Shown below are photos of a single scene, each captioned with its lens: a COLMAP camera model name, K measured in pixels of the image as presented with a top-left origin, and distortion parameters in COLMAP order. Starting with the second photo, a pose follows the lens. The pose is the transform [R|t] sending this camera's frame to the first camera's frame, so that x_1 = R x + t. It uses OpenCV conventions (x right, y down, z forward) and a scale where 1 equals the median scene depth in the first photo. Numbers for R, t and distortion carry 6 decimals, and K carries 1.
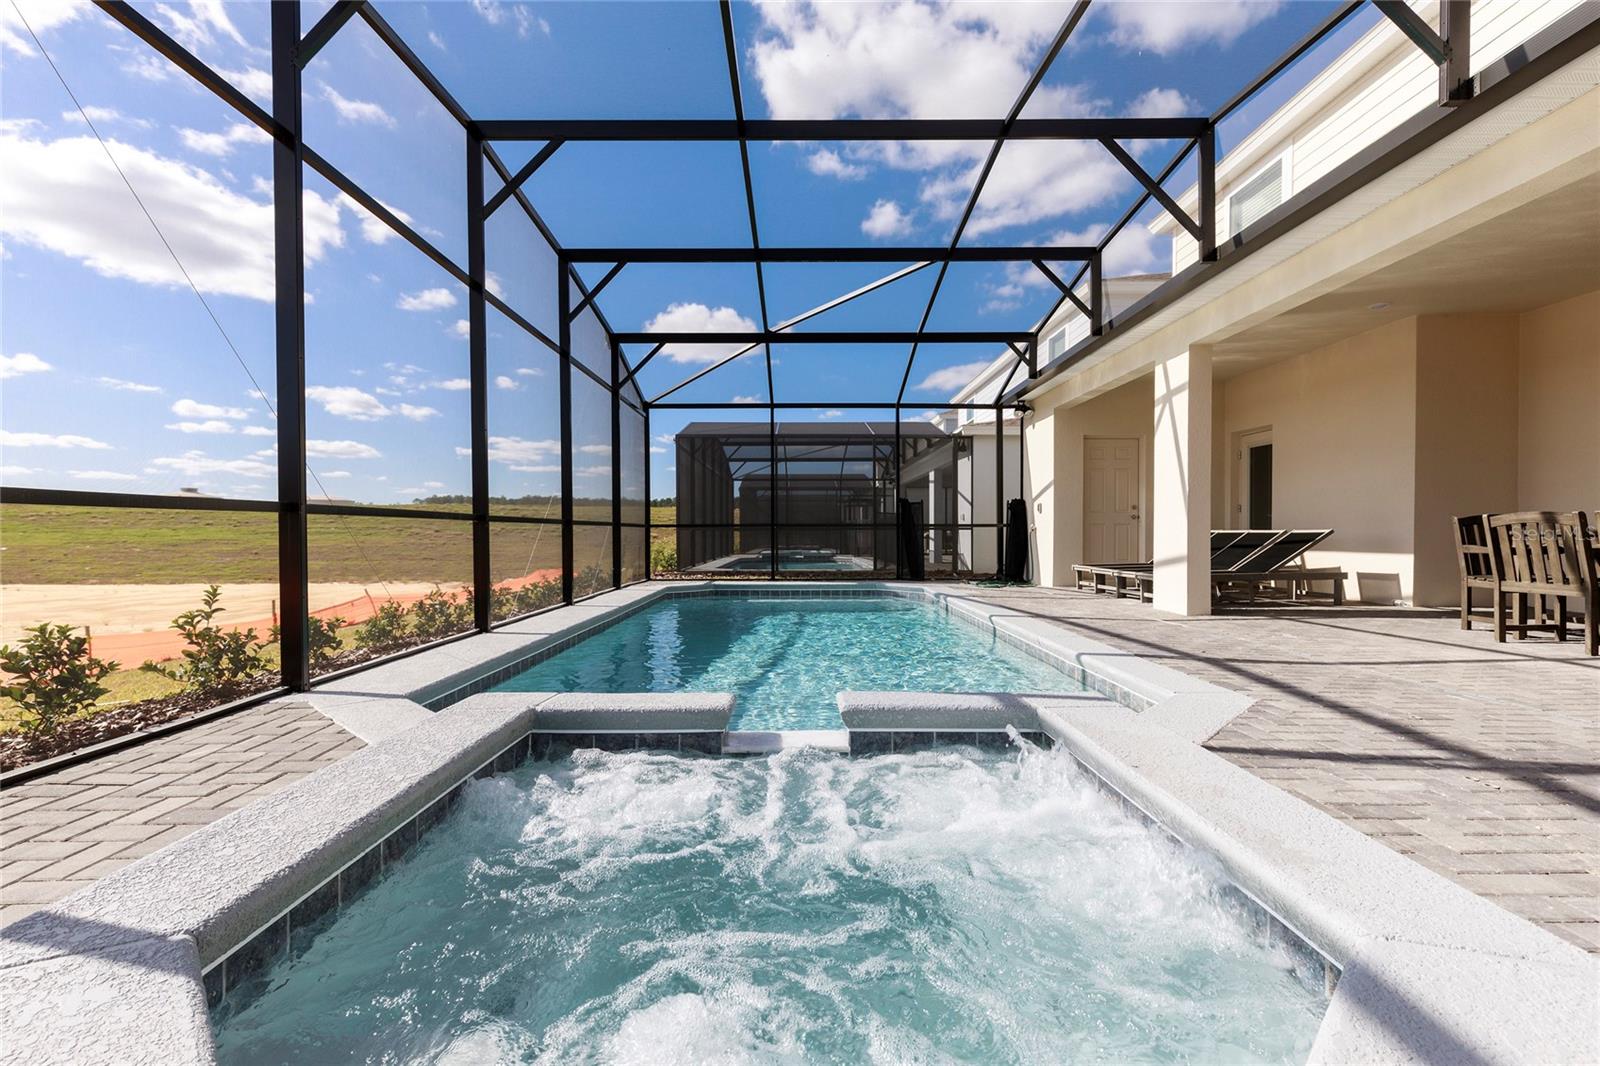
lens RADIAL K [[710.9, 0, 805.7], [0, 710.9, 532.3], [0, 0, 1]] dist [0.001876, -0.000356]
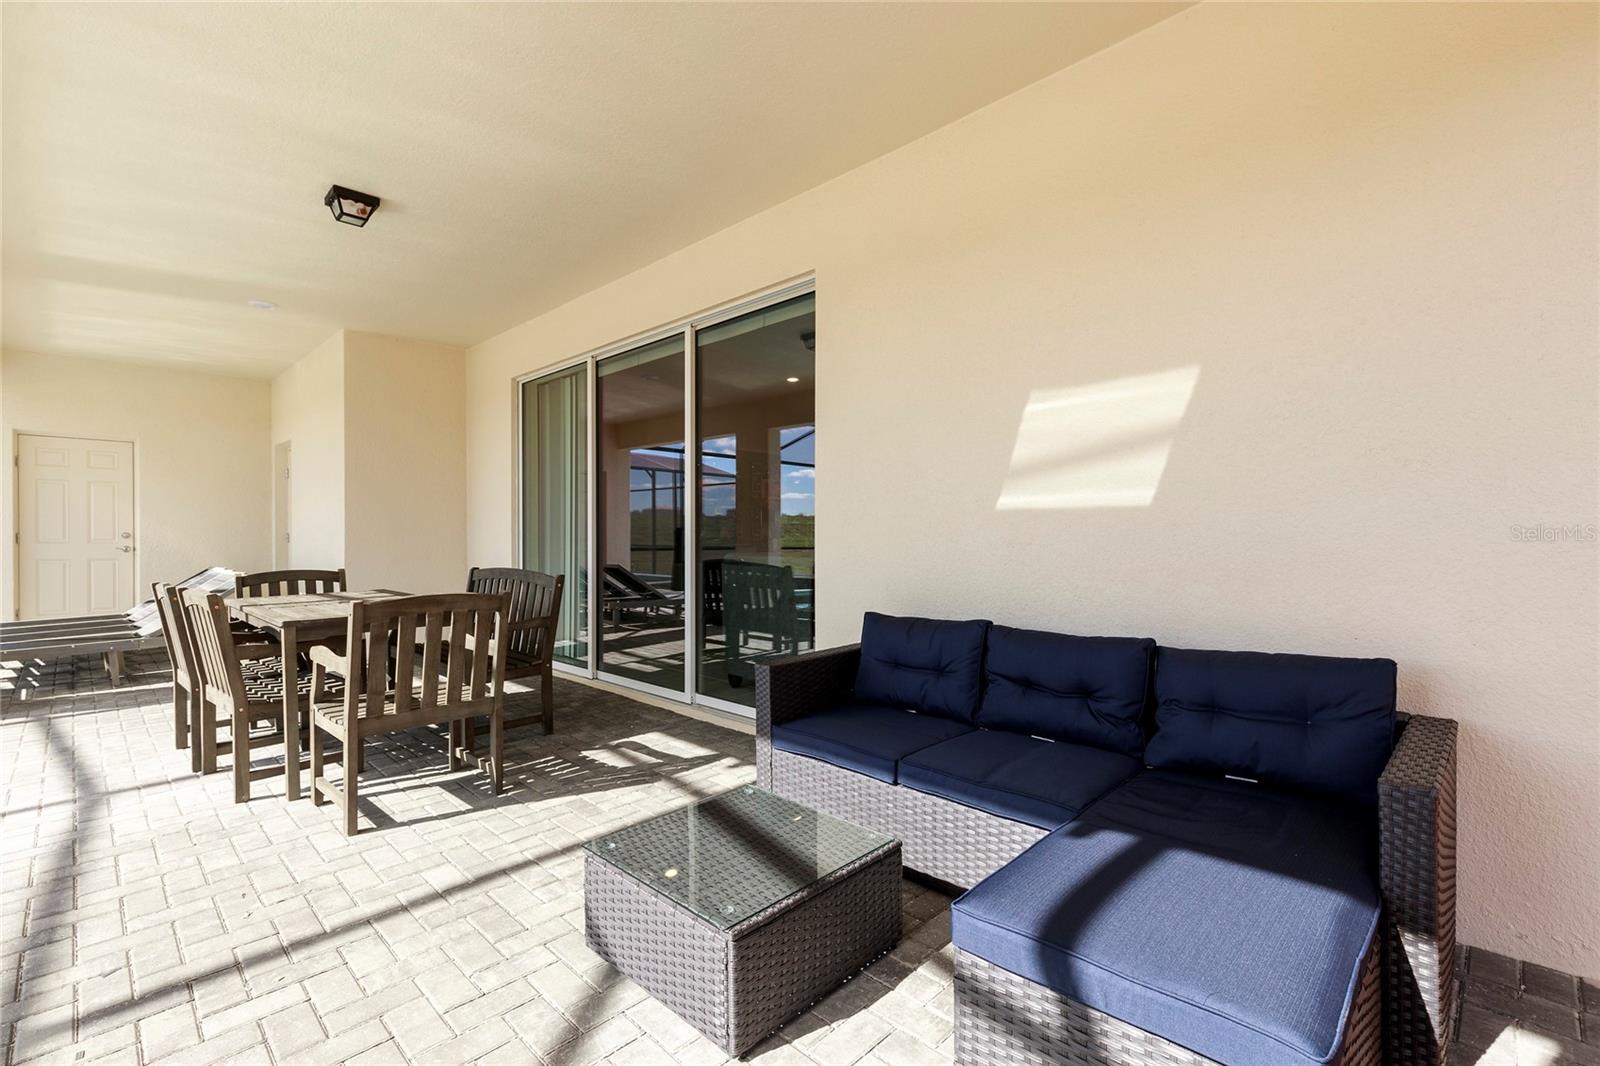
lens RADIAL K [[710.9, 0, 801.3], [0, 710.9, 536.5], [0, 0, 1]] dist [0.001876, -0.000356]
pose [[0.702215, -0.001165, 0.711964, 0.592377], [-0.000891, 0.999996, 0.002515, -0.051173], [-0.711964, -0.002400, 0.702212, -0.011430]]
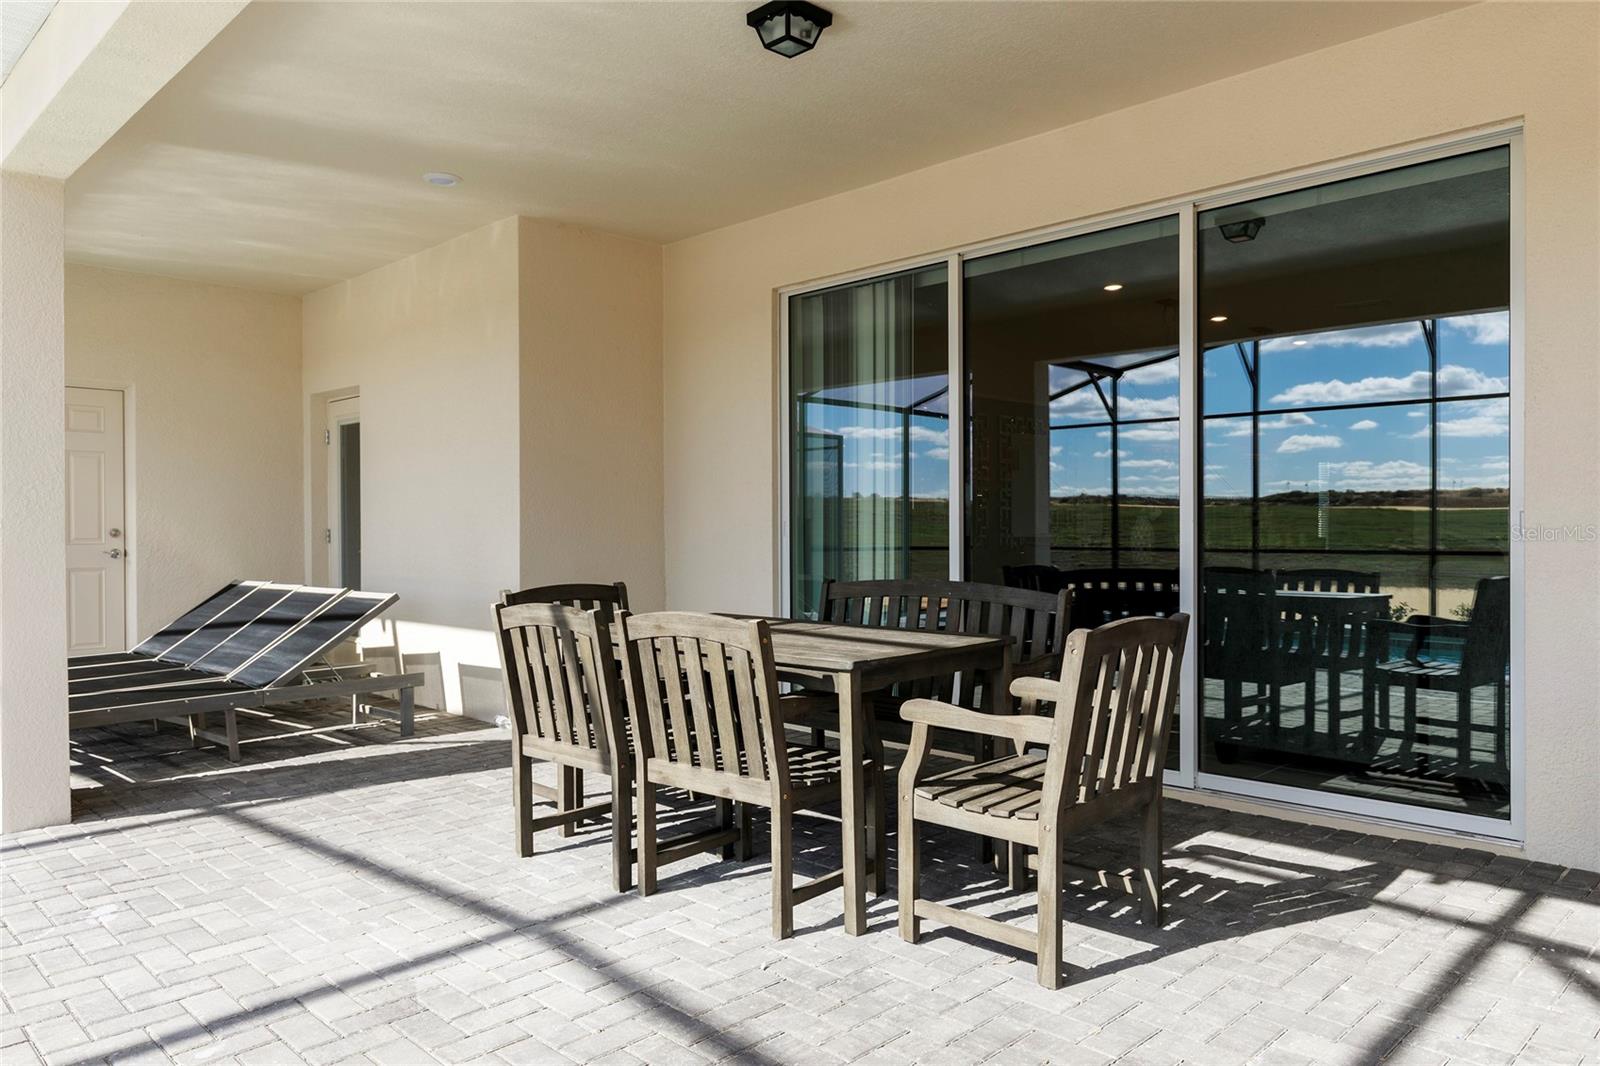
lens RADIAL K [[1100.7, 0, 804.3], [0, 1100.7, 536.3], [0, 0, 1]] dist [-0.006139, -0.000066]
pose [[0.711957, -0.006687, 0.702191, 0.377057], [0.003051, 0.999975, 0.006430, -0.050713], [-0.702216, -0.002436, 0.711960, 0.201288]]
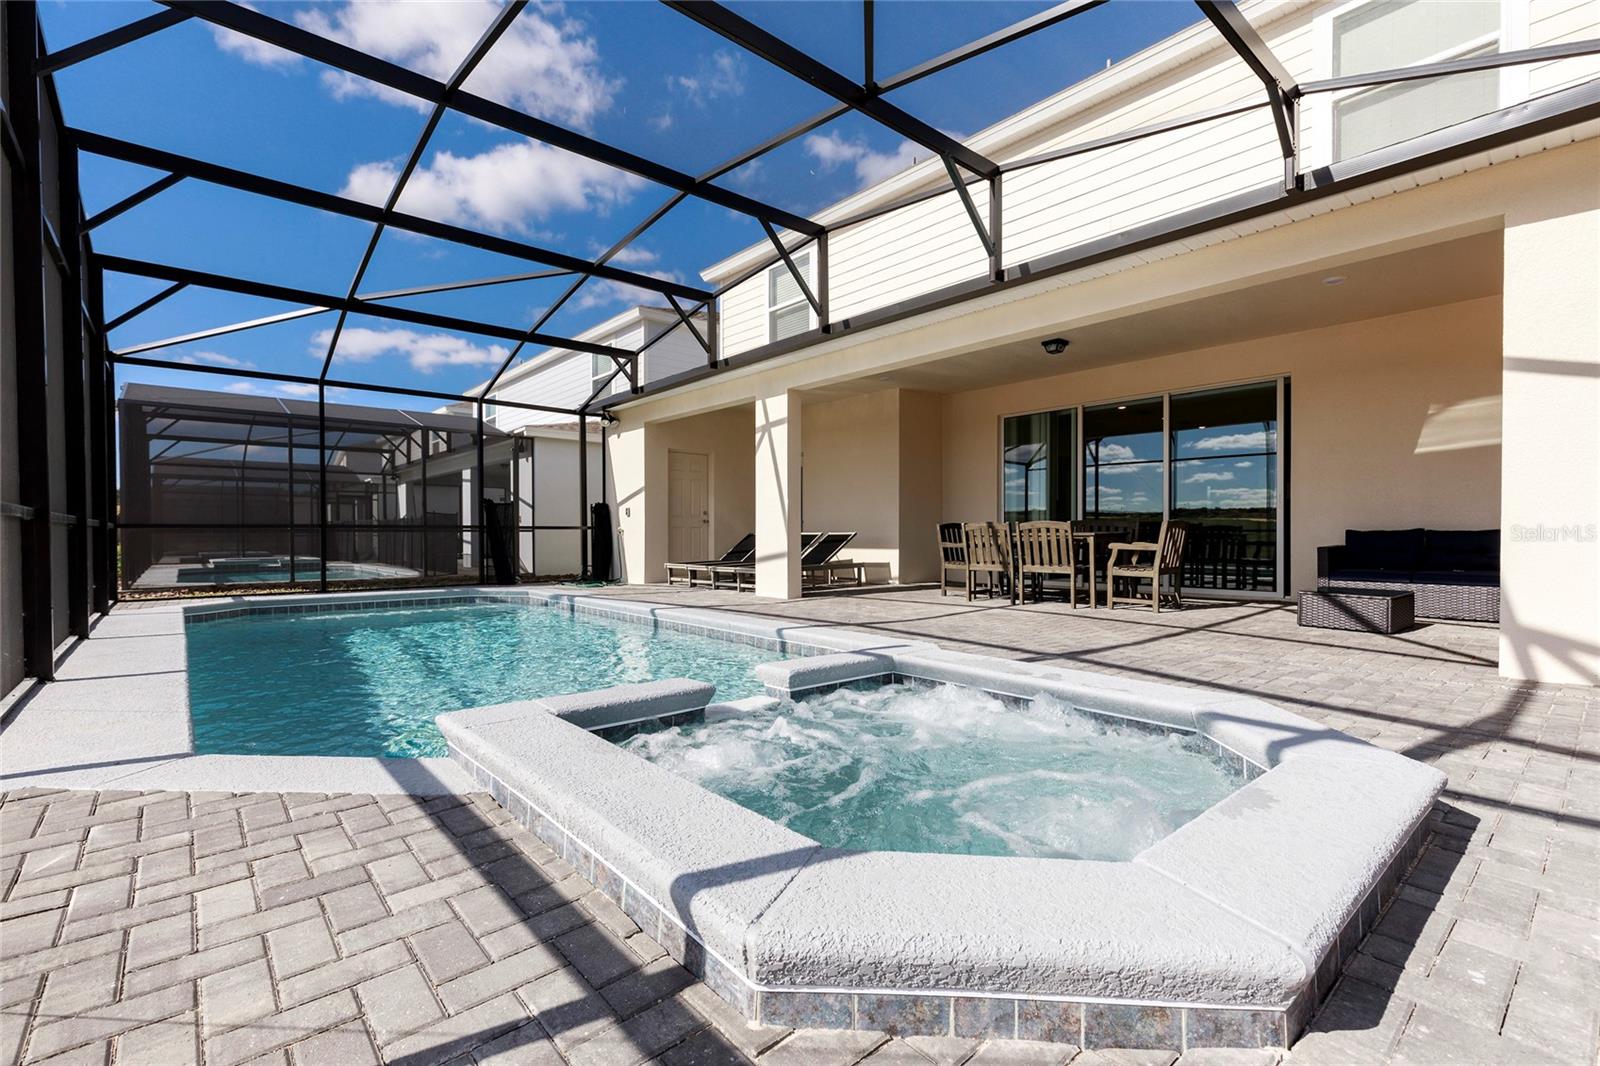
lens RADIAL K [[710.9, 0, 801.6], [0, 710.9, 534.8], [0, 0, 1]] dist [0.001876, -0.000356]
pose [[0.757932, -0.000787, 0.652334, -0.254302], [0.000465, 1.000000, 0.000666, 0.000079], [-0.652334, -0.000202, 0.757932, 0.007509]]
